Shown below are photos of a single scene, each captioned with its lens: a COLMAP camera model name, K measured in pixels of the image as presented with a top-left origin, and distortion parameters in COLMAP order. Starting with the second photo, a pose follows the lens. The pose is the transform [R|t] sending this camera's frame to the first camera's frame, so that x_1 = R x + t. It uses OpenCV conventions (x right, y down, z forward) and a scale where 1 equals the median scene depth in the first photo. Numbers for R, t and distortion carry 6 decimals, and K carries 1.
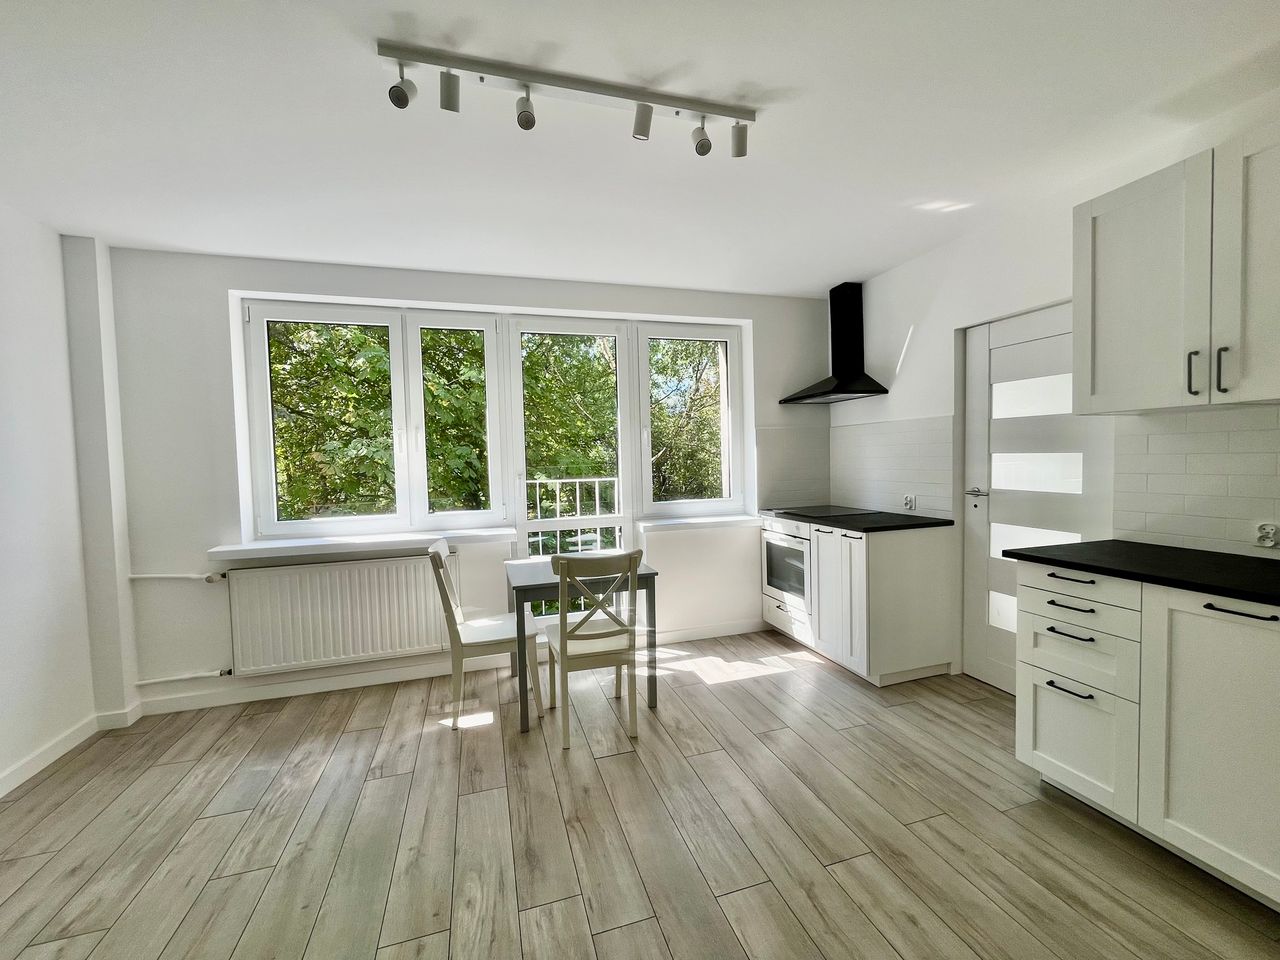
lens RADIAL K [[518.2, 0, 640.0], [0, 518.2, 480.0], [0, 0, 1]] dist [-0.001167, -0.000268]
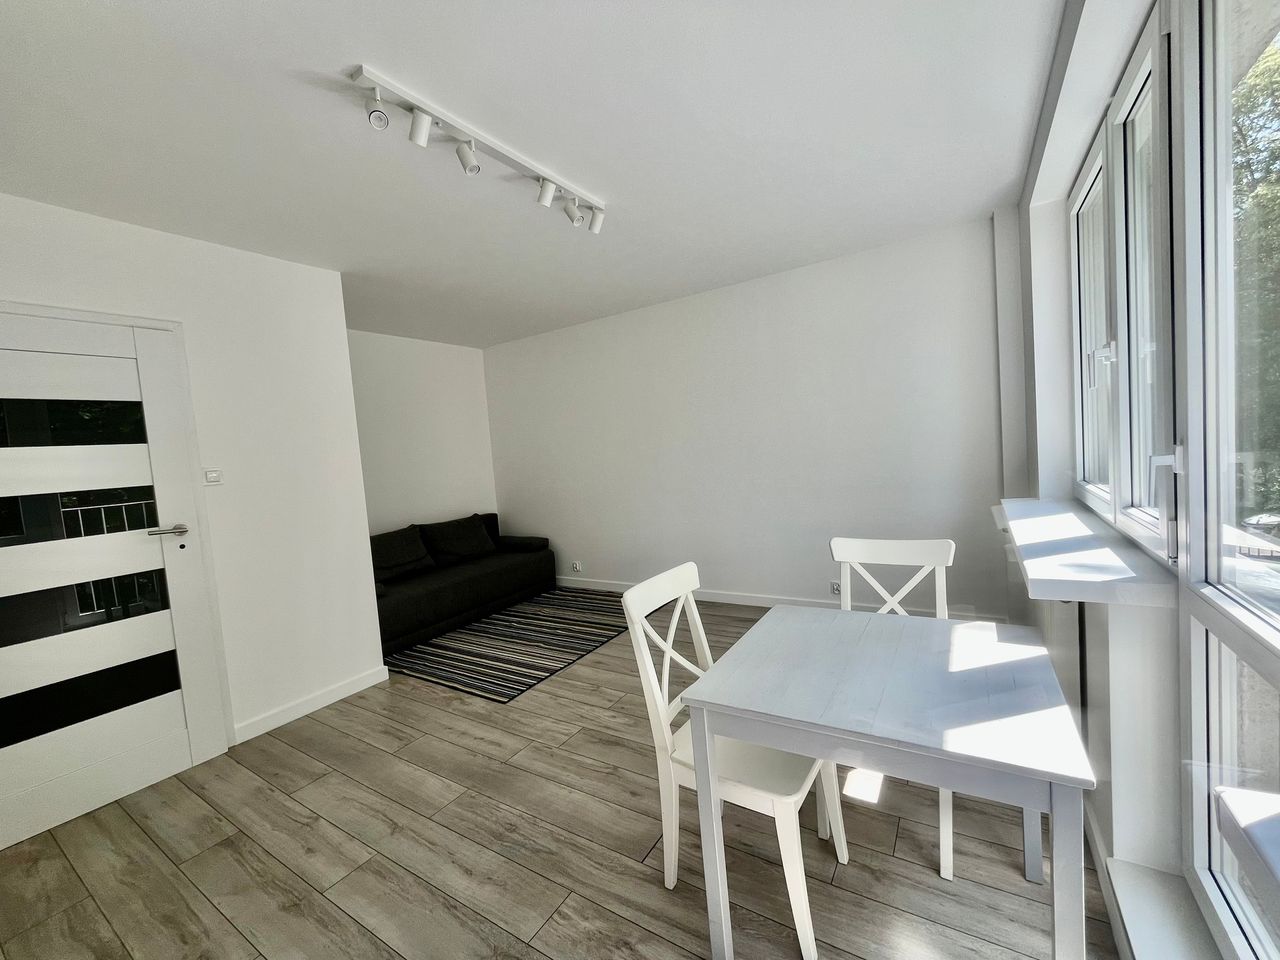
lens RADIAL K [[518.2, 0, 640.0], [0, 518.2, 480.0], [0, 0, 1]] dist [-0.001167, -0.000268]
pose [[-0.757430, 0.130811, -0.639678, 0.331664], [0.076100, 0.990734, 0.112492, -0.065508], [0.648466, 0.036525, -0.760367, 1.337653]]
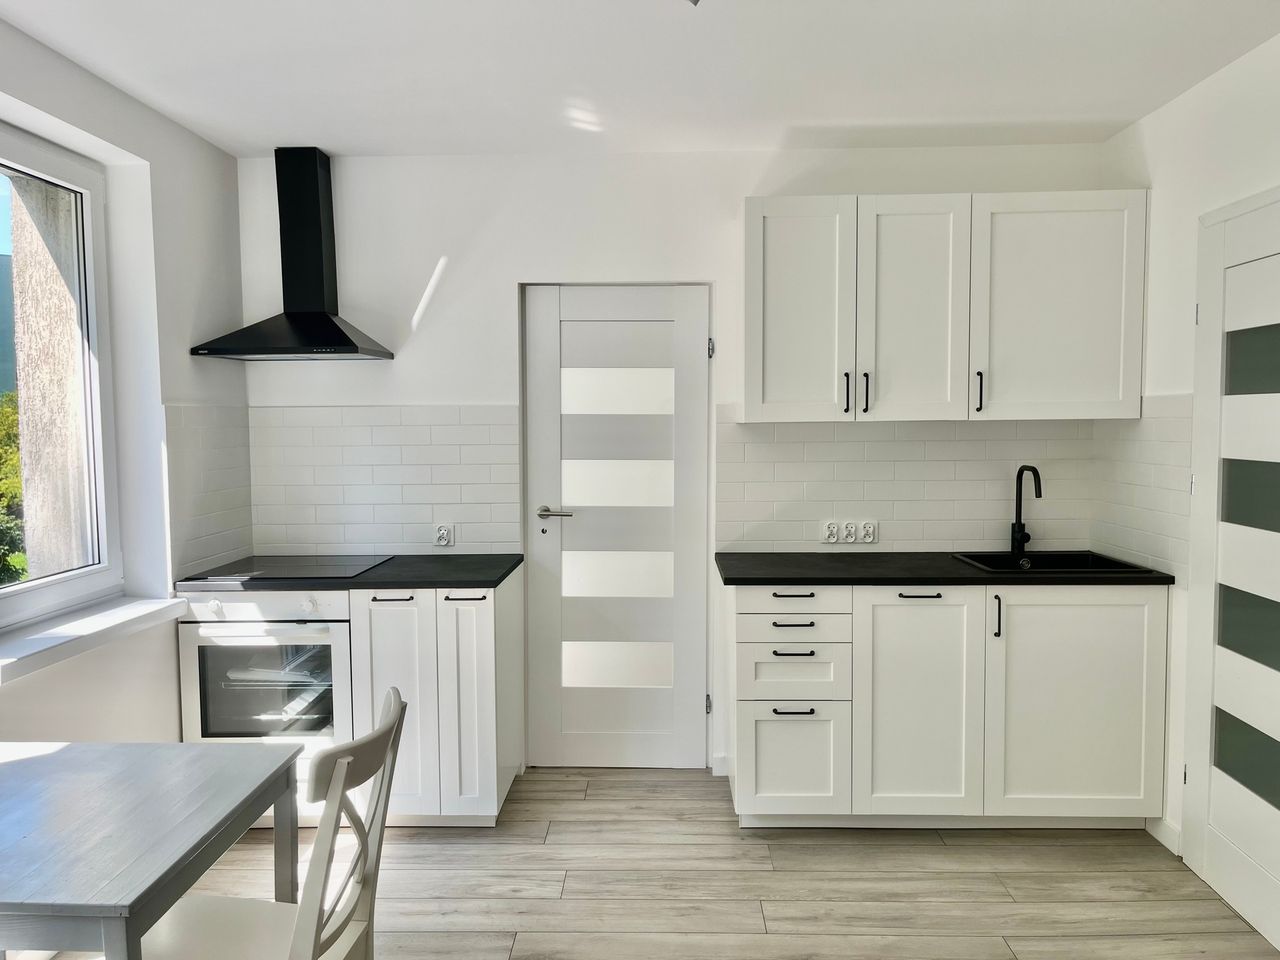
lens RADIAL K [[980.9, 0, 640.0], [0, 980.9, 480.0], [0, 0, 1]] dist [0.035117, 0.000381]
pose [[0.315304, -0.034741, 0.948355, -0.668927], [0.039137, 0.998956, 0.023583, -0.053194], [-0.948183, 0.029680, 0.316334, 0.465622]]
